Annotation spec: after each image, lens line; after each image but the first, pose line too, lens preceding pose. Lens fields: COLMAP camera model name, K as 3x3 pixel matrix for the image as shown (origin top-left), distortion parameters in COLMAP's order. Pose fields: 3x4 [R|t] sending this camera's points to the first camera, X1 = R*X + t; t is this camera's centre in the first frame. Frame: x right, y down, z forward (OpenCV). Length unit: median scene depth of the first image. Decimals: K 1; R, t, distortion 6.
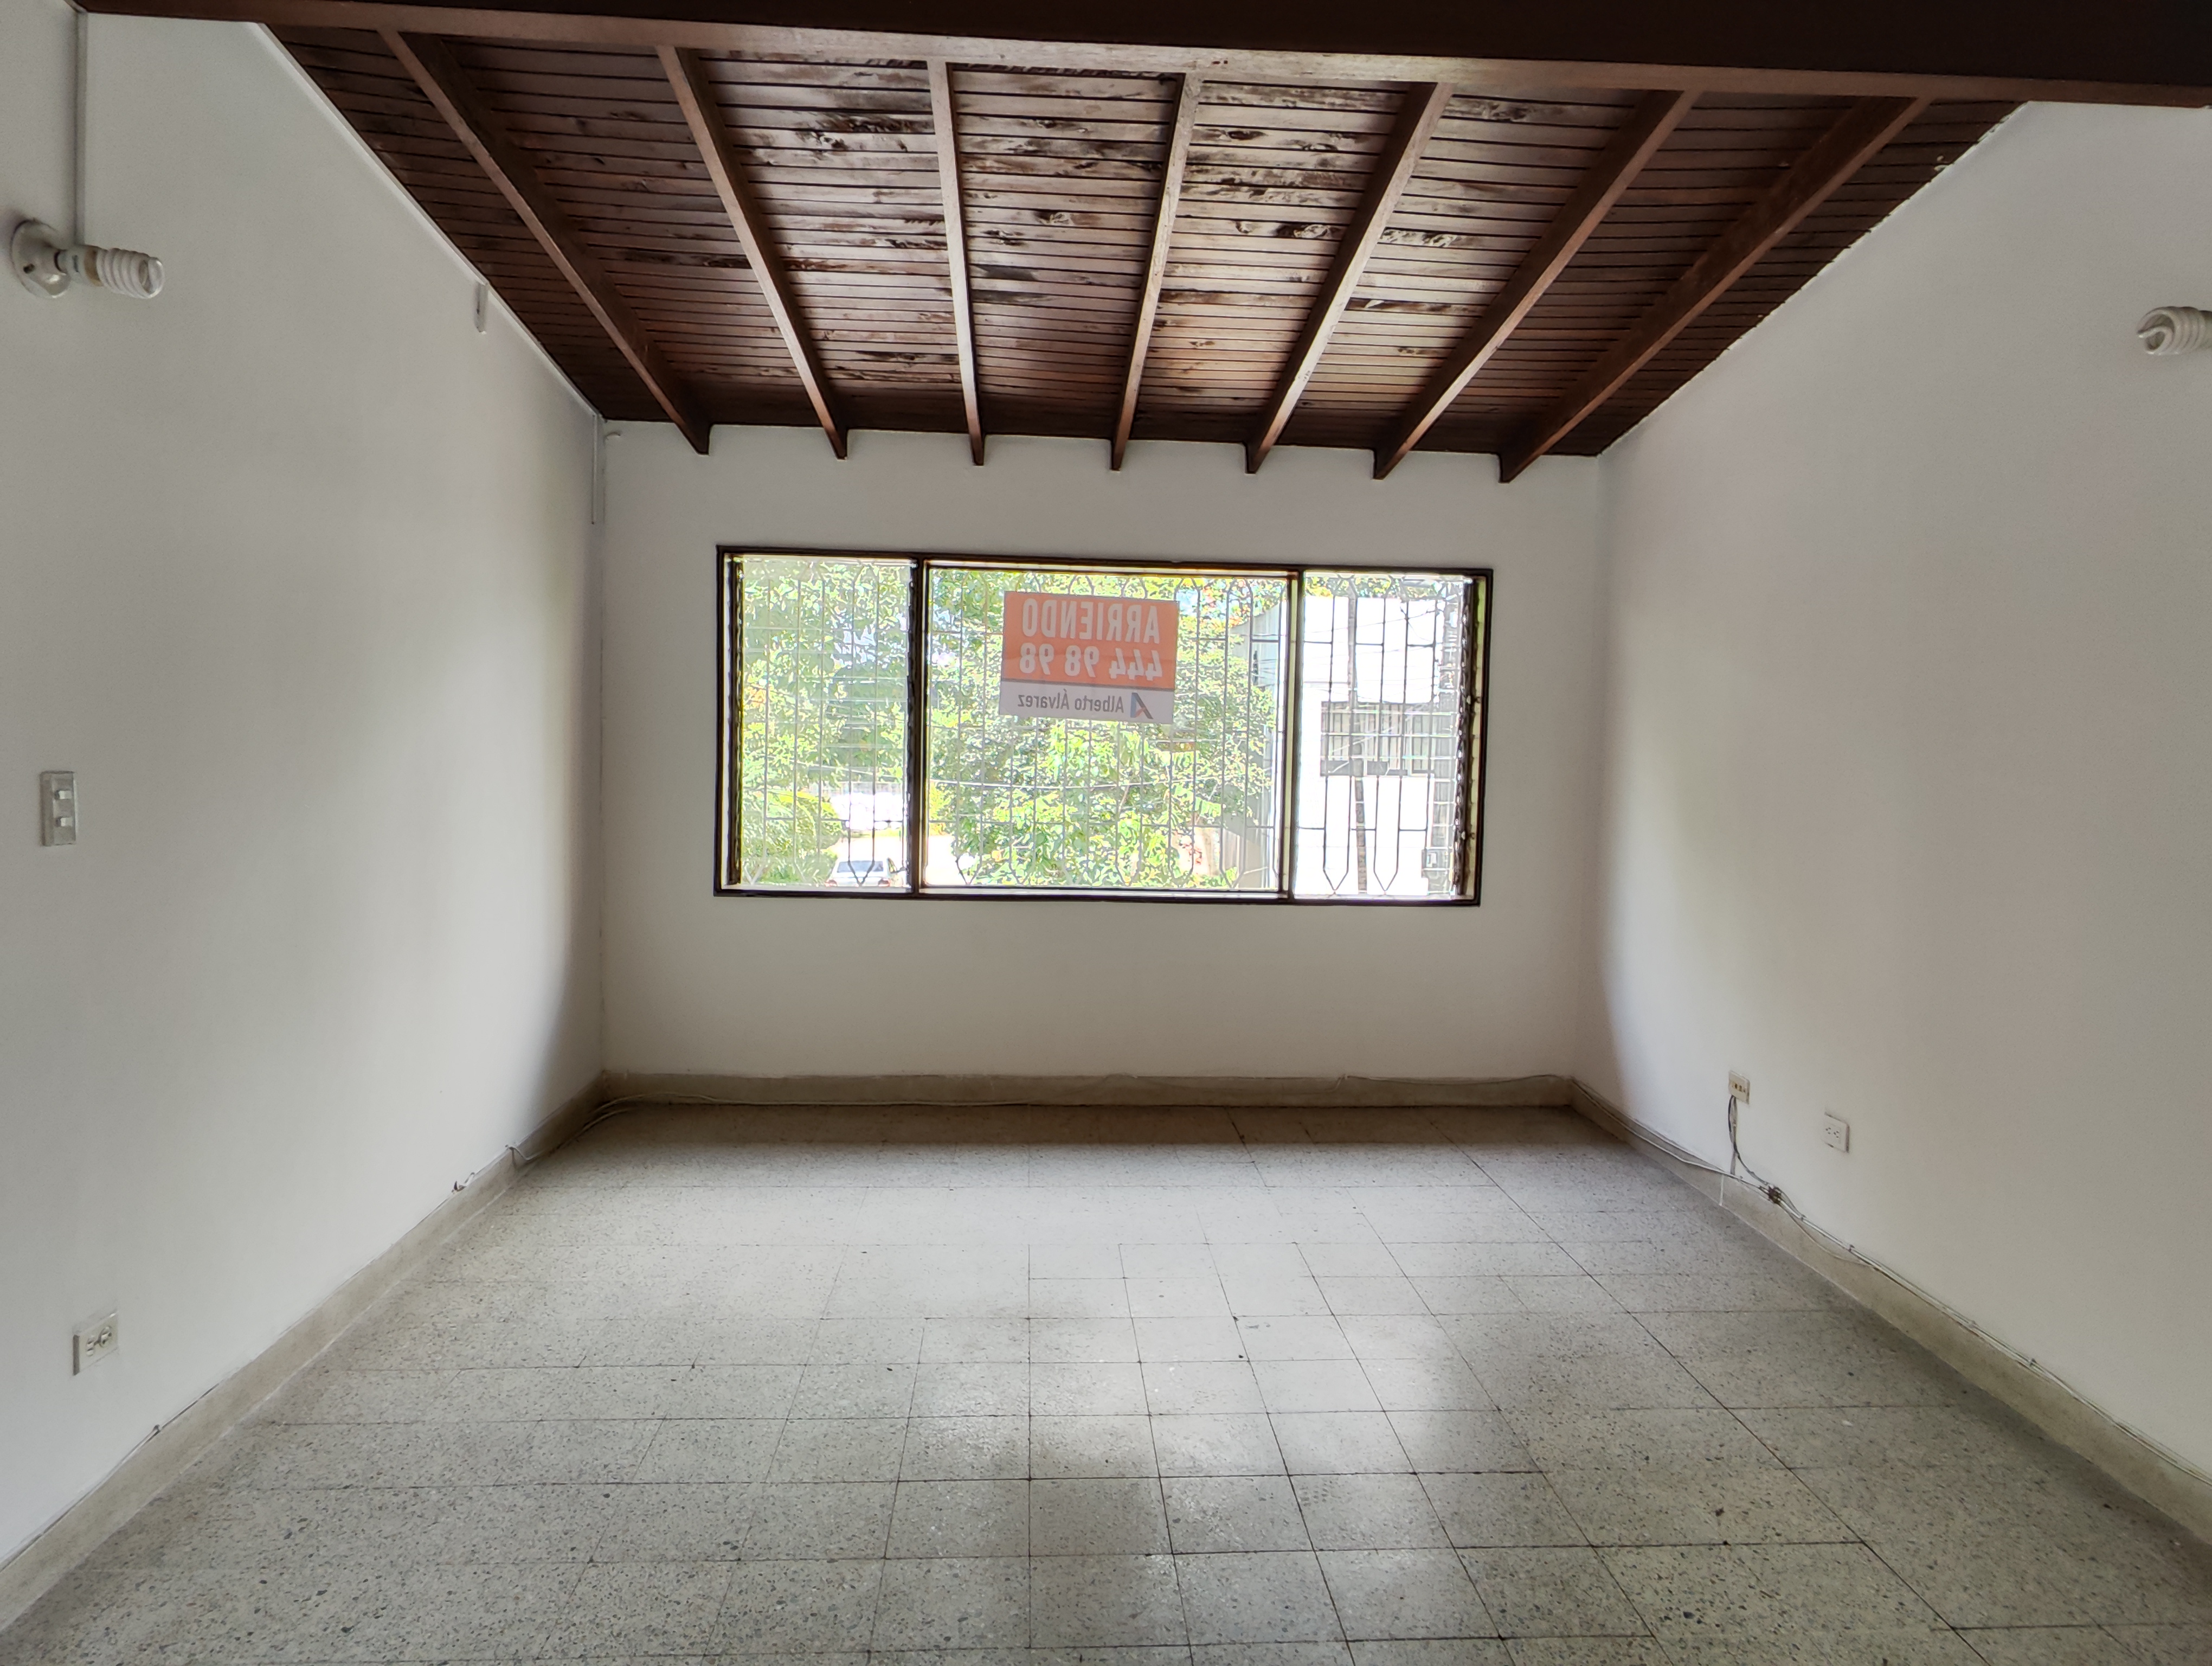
lens RADIAL K [[1268.7, 0, 1125.7], [0, 1268.7, 839.1], [0, 0, 1]] dist [-0.000303, 0.001355]
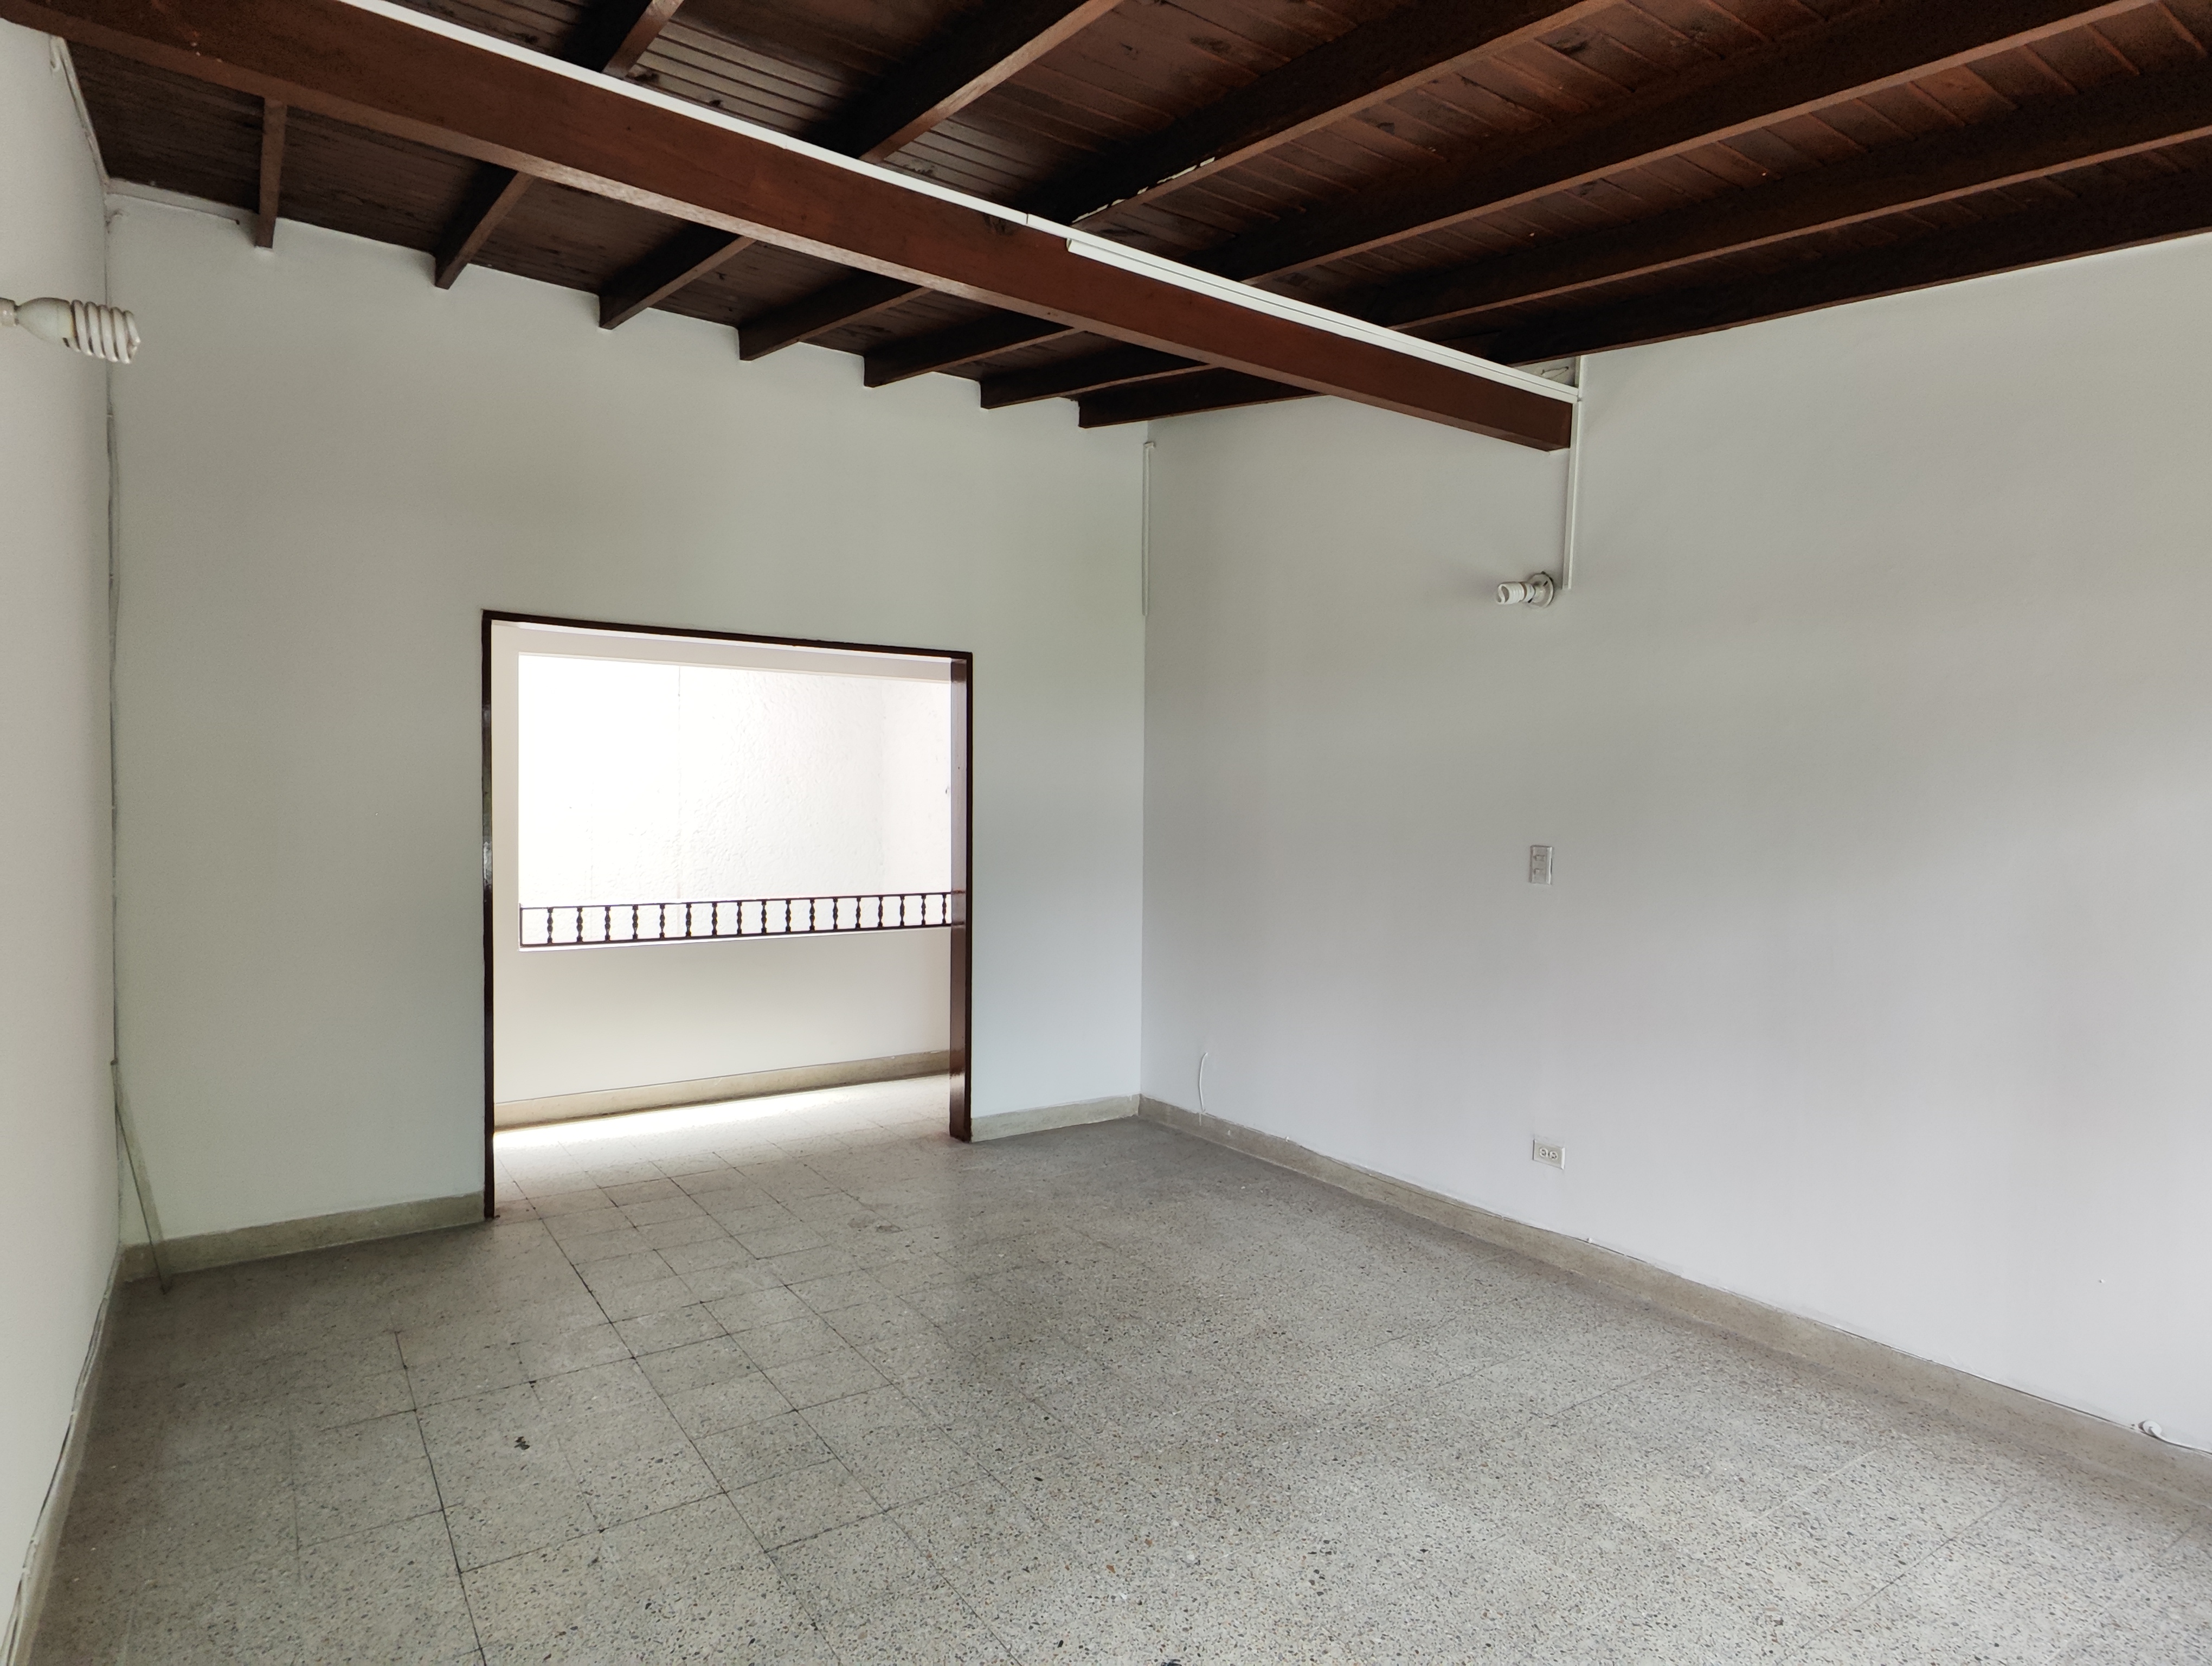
lens RADIAL K [[1268.7, 0, 1119.0], [0, 1268.7, 830.0], [0, 0, 1]] dist [-0.000303, 0.001355]
pose [[-0.840483, -0.016083, -0.541599, 0.715439], [-0.072874, 0.993833, 0.083577, -0.178623], [0.536915, 0.109714, -0.836472, 2.137067]]
